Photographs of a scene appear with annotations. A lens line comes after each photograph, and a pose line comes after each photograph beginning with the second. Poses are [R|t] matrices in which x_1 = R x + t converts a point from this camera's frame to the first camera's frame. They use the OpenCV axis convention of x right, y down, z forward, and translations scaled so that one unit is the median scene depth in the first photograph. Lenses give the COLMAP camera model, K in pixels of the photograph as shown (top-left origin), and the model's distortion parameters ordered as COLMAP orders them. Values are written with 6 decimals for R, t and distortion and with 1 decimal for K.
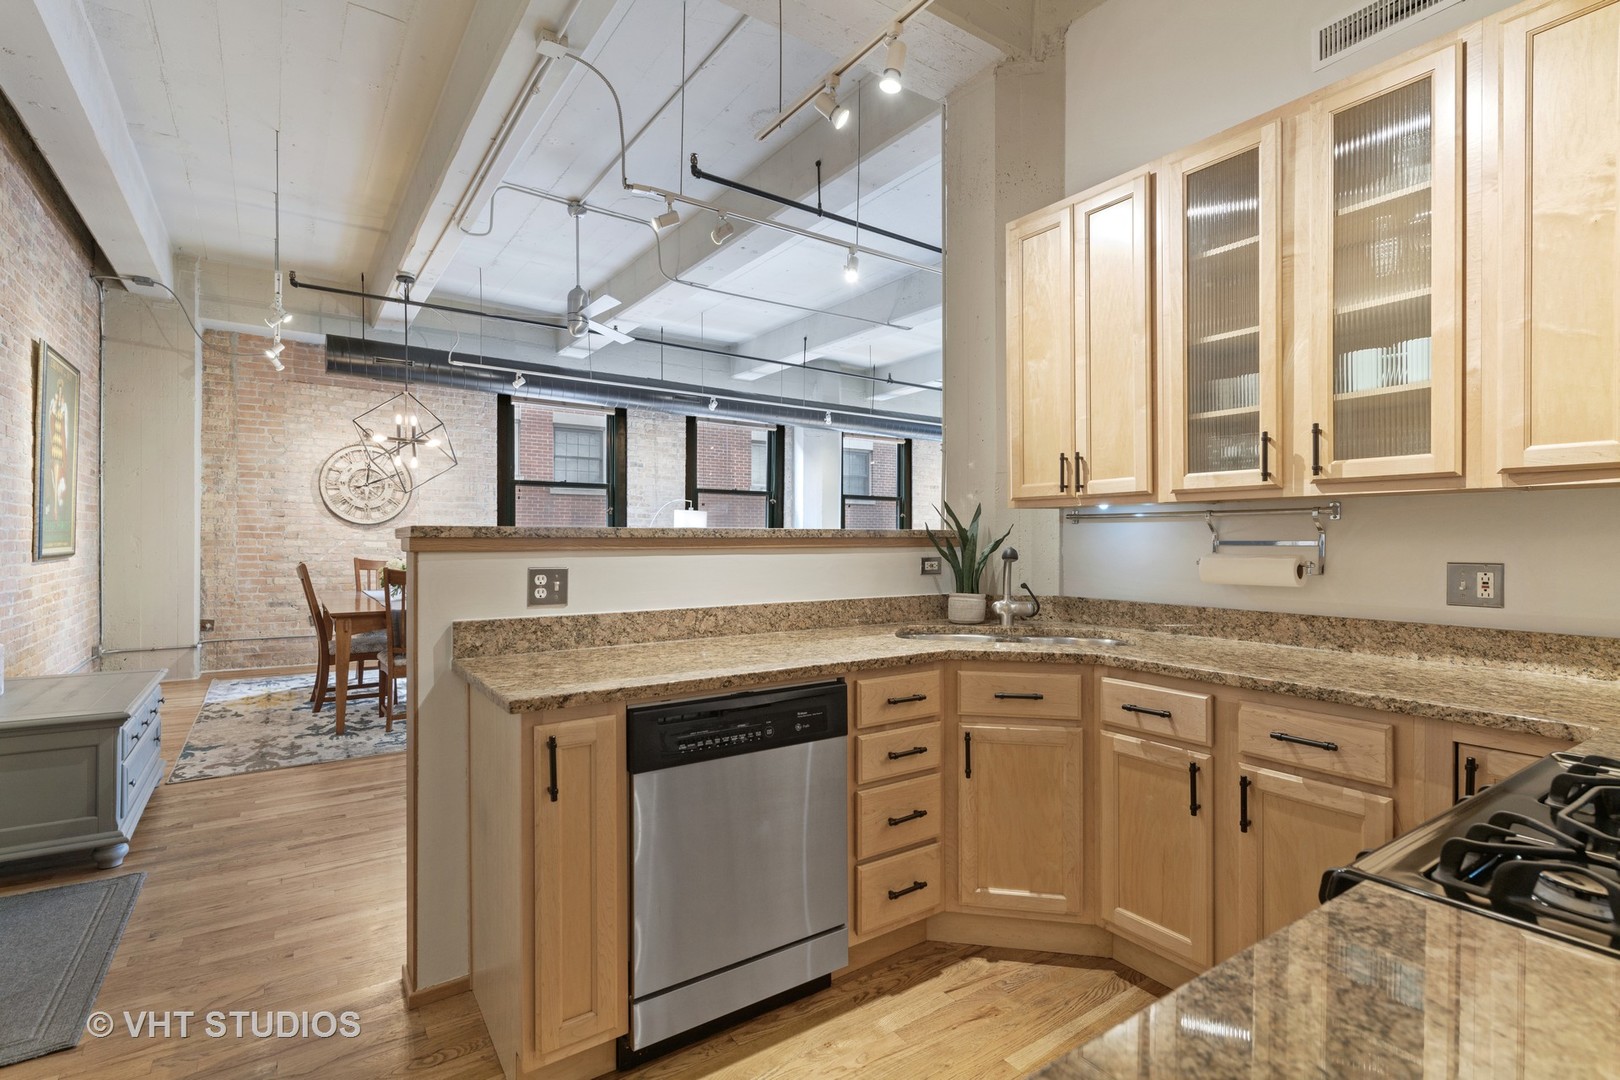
lens RADIAL K [[761.9, 0, 817.0], [0, 761.9, 545.0], [0, 0, 1]] dist [0.010256, -0.001628]
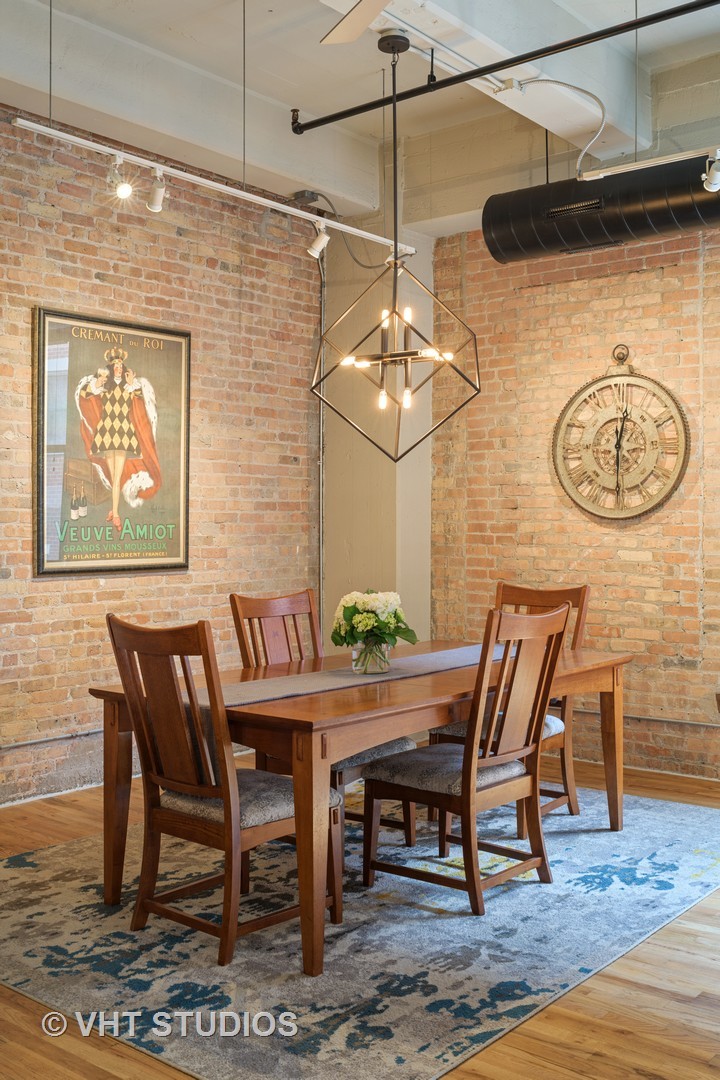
lens RADIAL K [[1110.4, 0, 357.7], [0, 1110.4, 533.5], [0, 0, 1]] dist [-0.069877, 0.000000]
pose [[0.262269, 0.000873, -0.964995, 0.128901], [-0.002903, 0.999996, 0.000116, -0.016360], [0.964991, 0.002771, 0.262270, 0.620753]]
